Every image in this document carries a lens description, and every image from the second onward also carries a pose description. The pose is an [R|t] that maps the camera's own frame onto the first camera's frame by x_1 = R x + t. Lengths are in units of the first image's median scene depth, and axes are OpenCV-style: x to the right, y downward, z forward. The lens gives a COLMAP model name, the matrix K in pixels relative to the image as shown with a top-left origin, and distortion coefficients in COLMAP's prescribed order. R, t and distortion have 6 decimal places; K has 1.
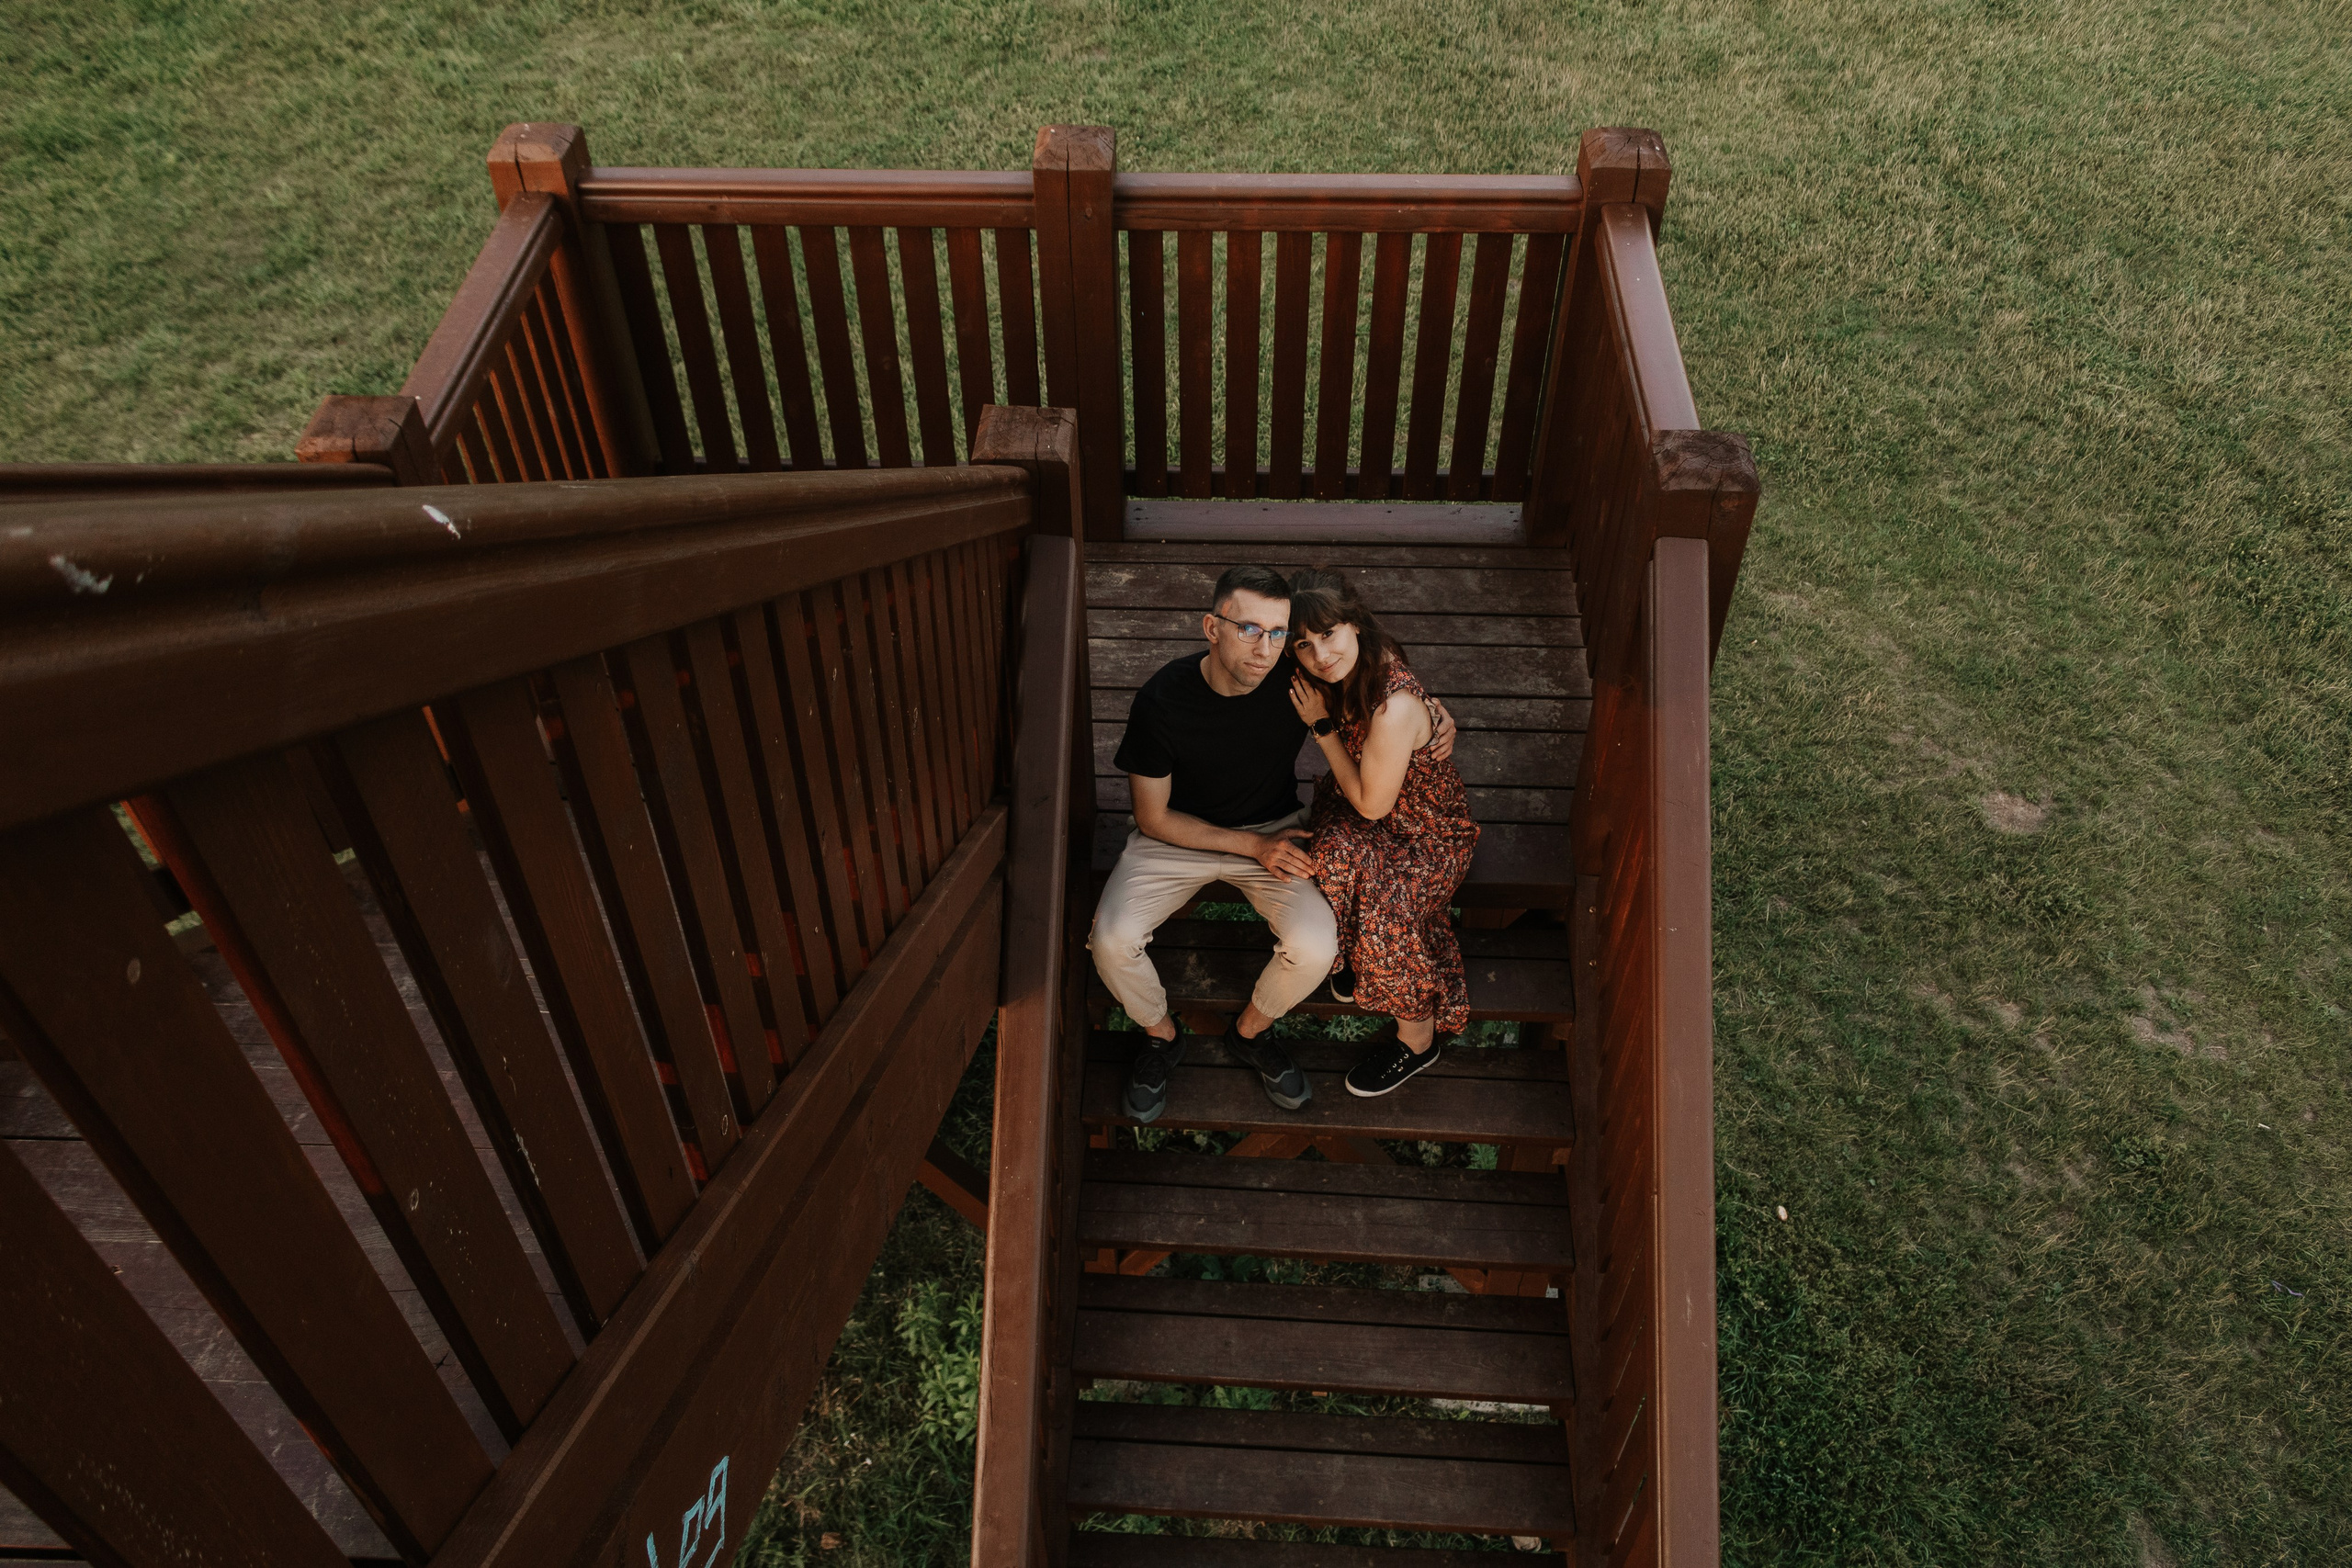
lens RADIAL K [[1888.9, 0, 1165.6], [0, 1888.9, 803.9], [0, 0, 1]] dist [0.018079, 0.003669]
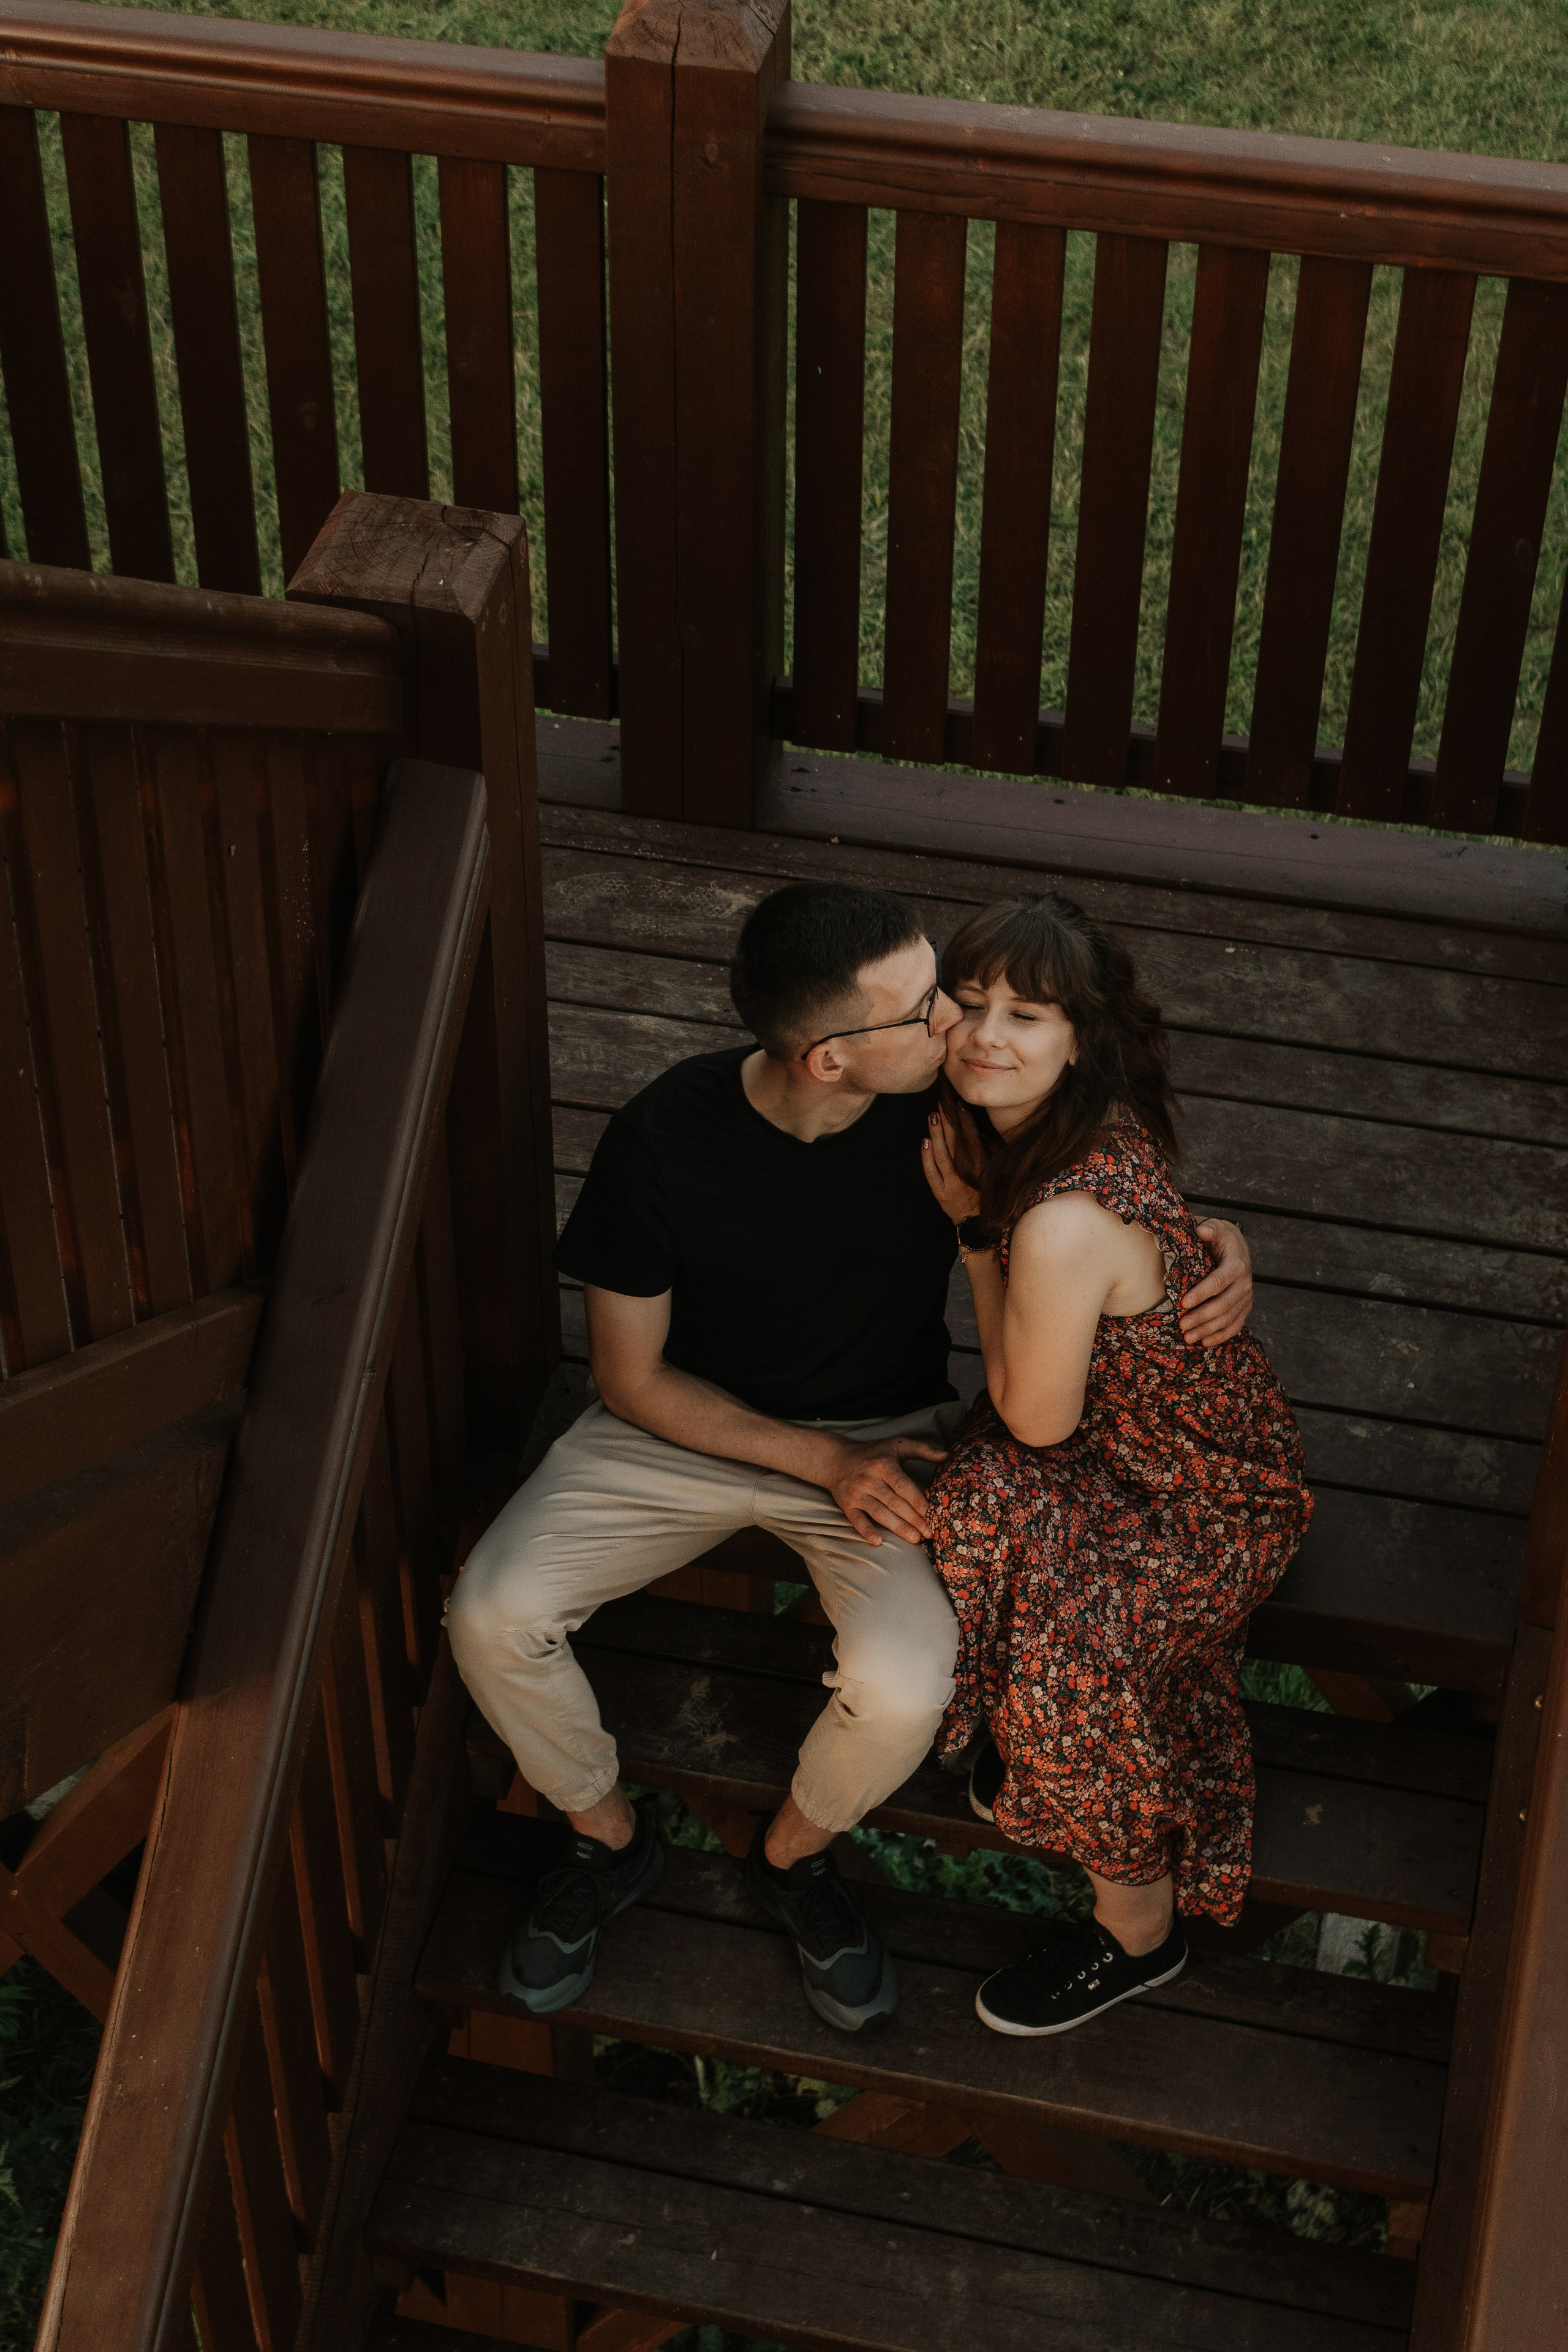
lens RADIAL K [[3926.6, 0, 788.3], [0, 3926.6, 1166.5], [0, 0, 1]] dist [0.025229, 0.000000]
pose [[0.986203, 0.128688, -0.104132, 0.127375], [-0.135582, 0.988821, -0.062060, 0.010404], [0.094981, 0.075322, 0.992625, 0.003652]]
